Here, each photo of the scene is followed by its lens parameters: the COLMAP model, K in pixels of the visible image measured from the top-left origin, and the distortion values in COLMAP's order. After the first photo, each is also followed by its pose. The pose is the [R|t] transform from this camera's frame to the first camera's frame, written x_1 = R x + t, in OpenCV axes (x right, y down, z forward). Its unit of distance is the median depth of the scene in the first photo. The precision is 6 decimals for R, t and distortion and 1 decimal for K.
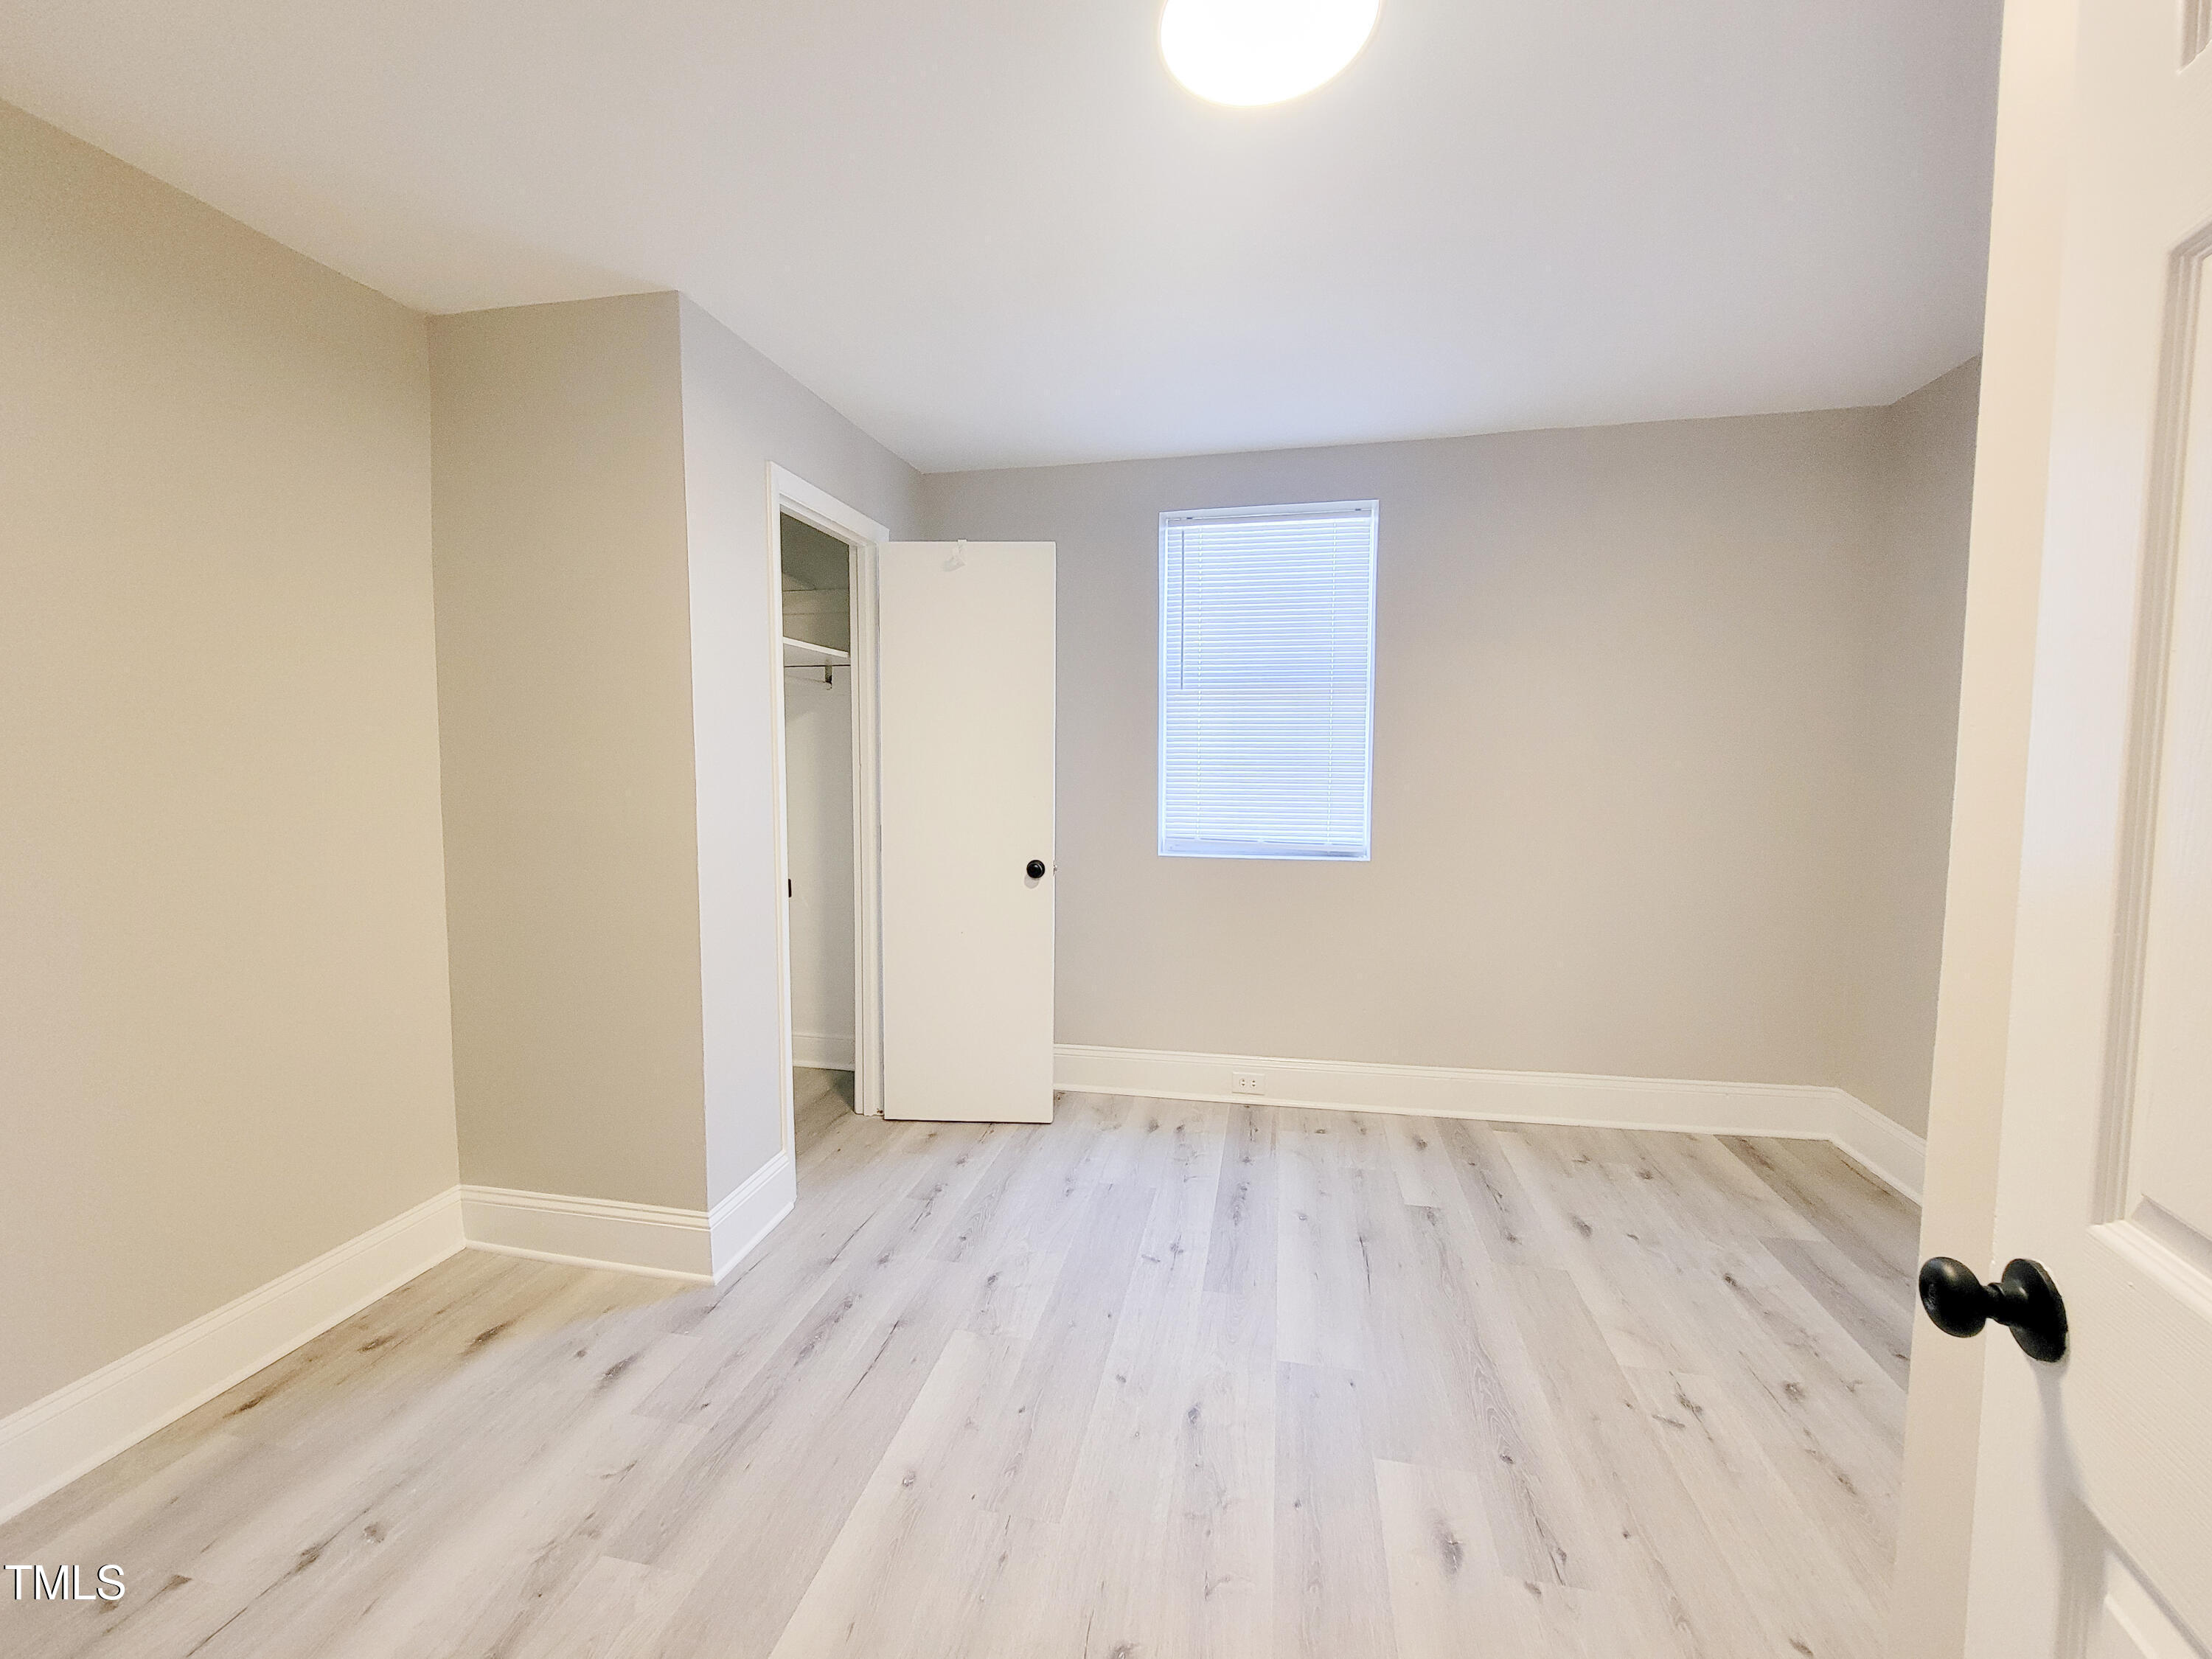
lens RADIAL K [[906.0, 0, 1102.3], [0, 906.0, 822.0], [0, 0, 1]] dist [0.004711, -0.001880]
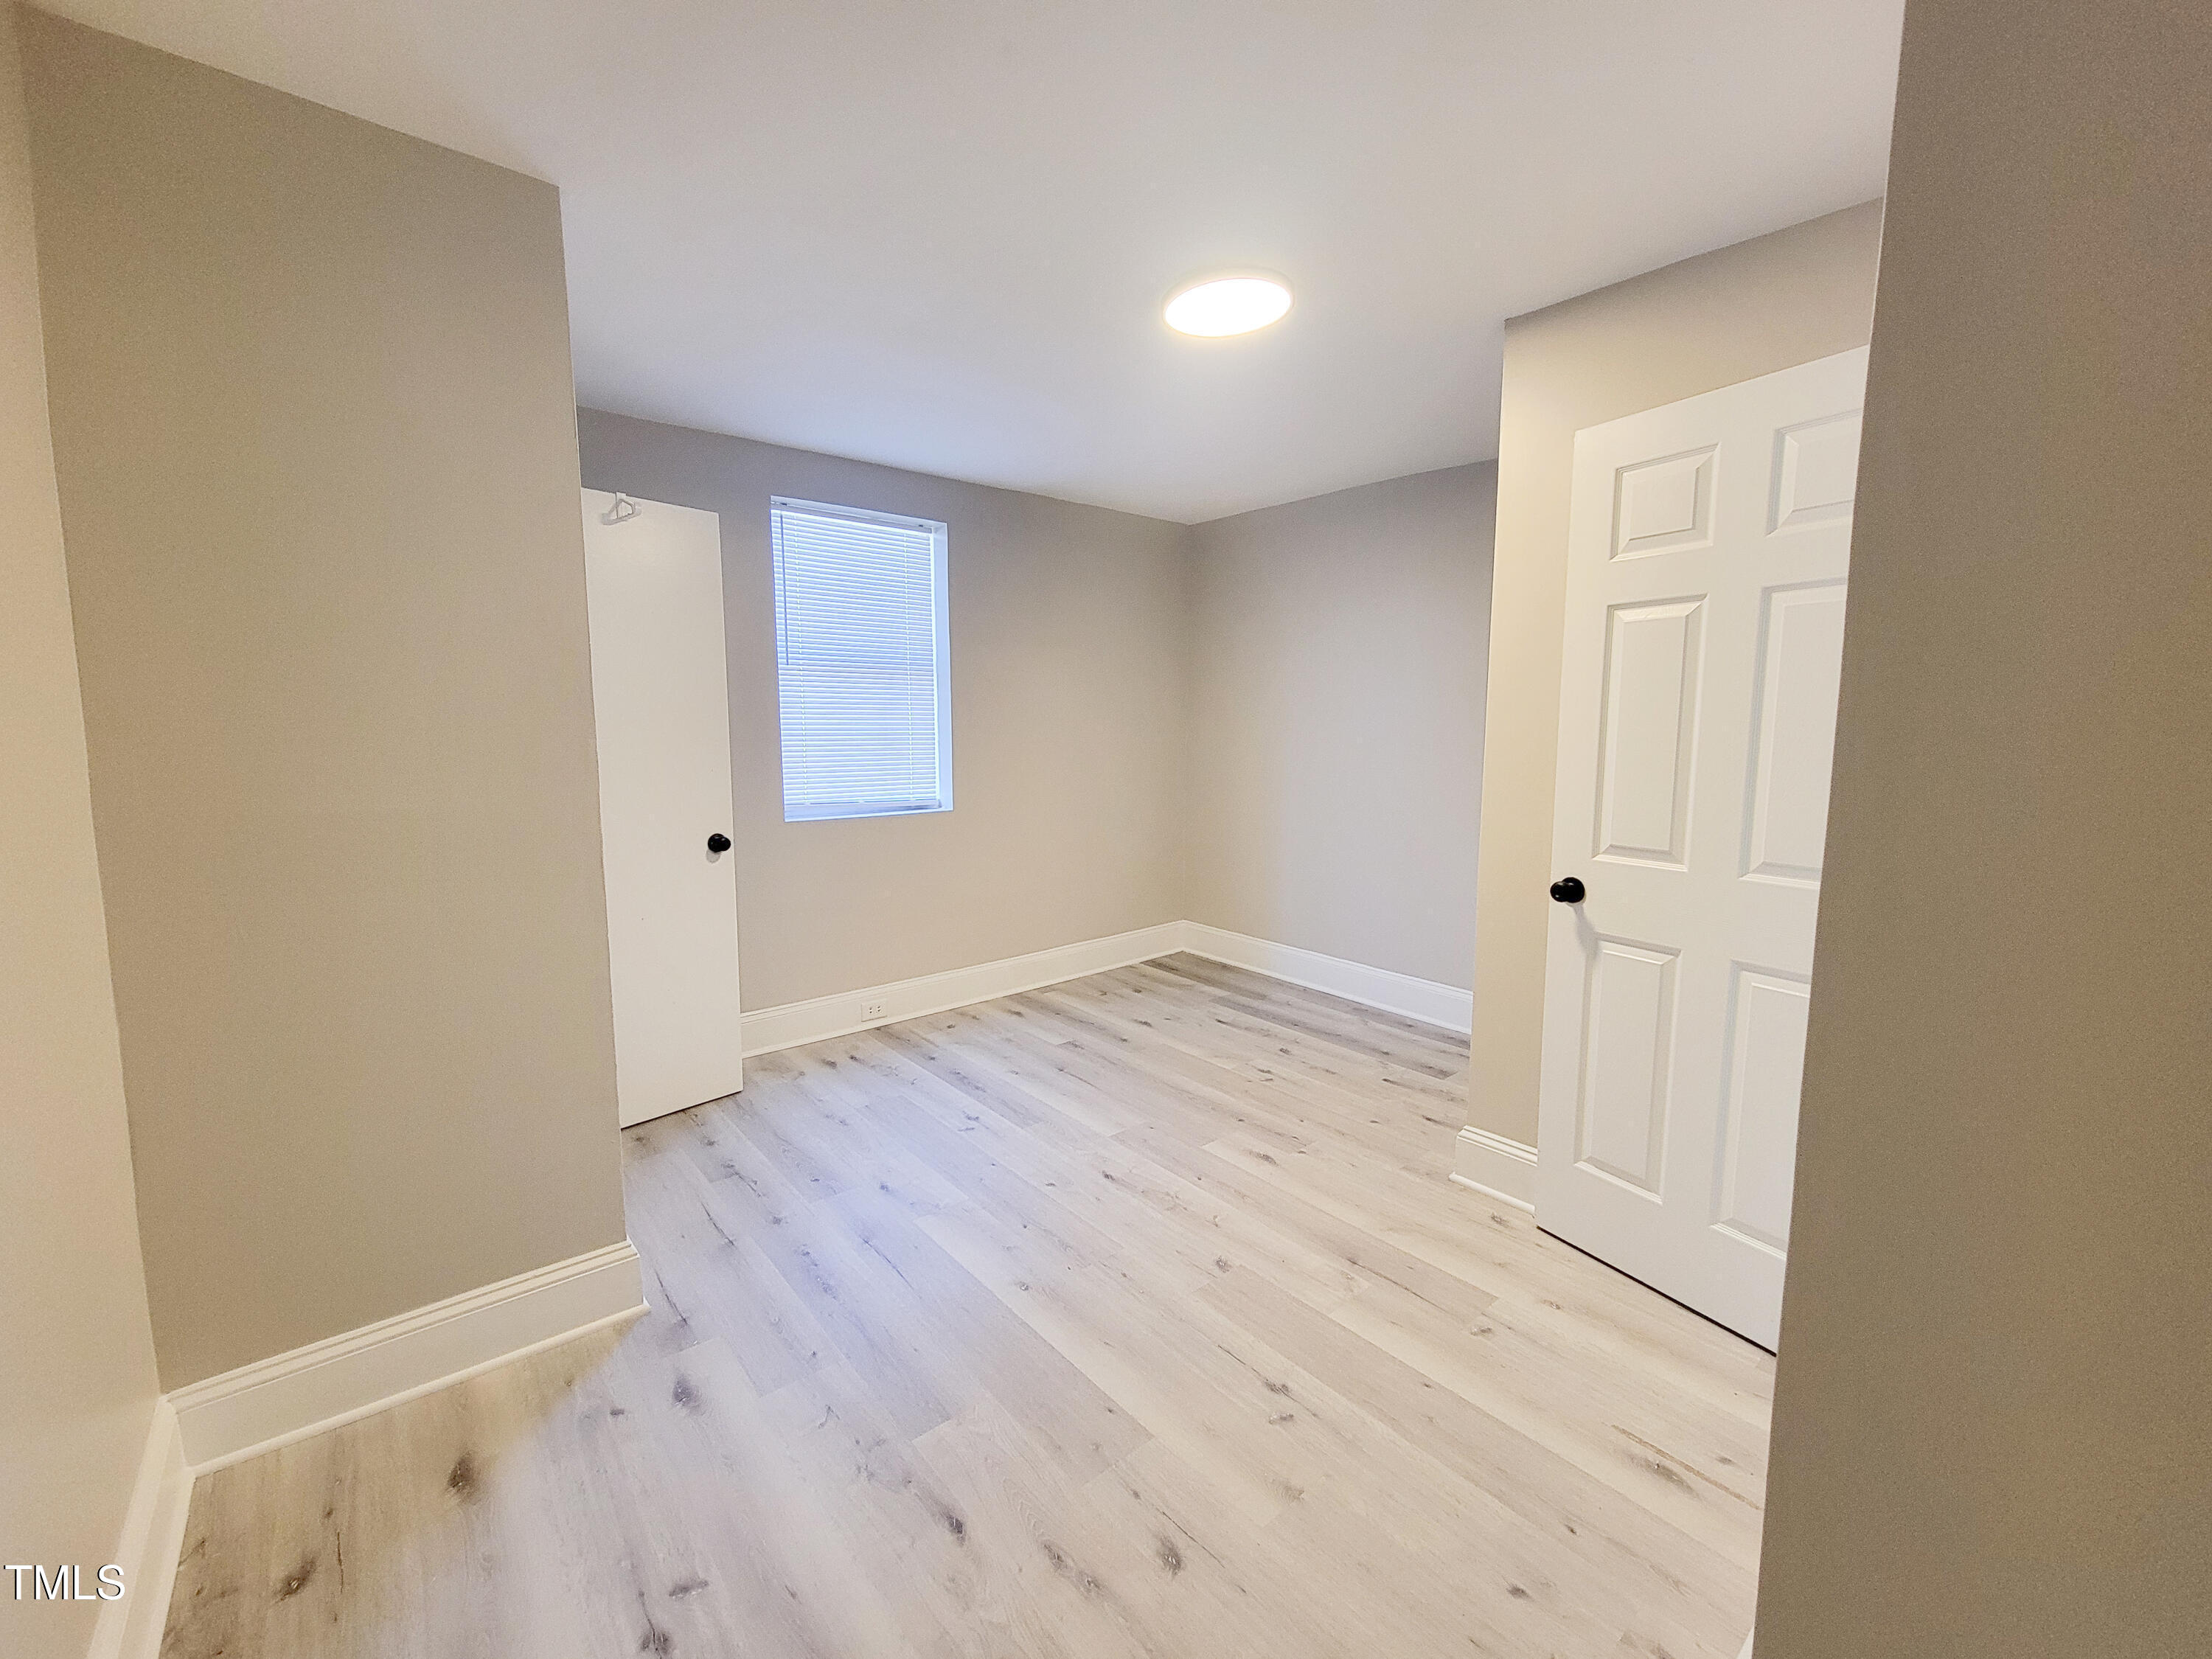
lens RADIAL K [[906.0, 0, 1104.3], [0, 906.0, 827.2], [0, 0, 1]] dist [0.004711, -0.001880]
pose [[0.618906, -0.090378, 0.780248, -0.634060], [0.054825, 0.995906, 0.071870, -0.015172], [-0.783550, -0.001704, 0.621327, 0.052675]]
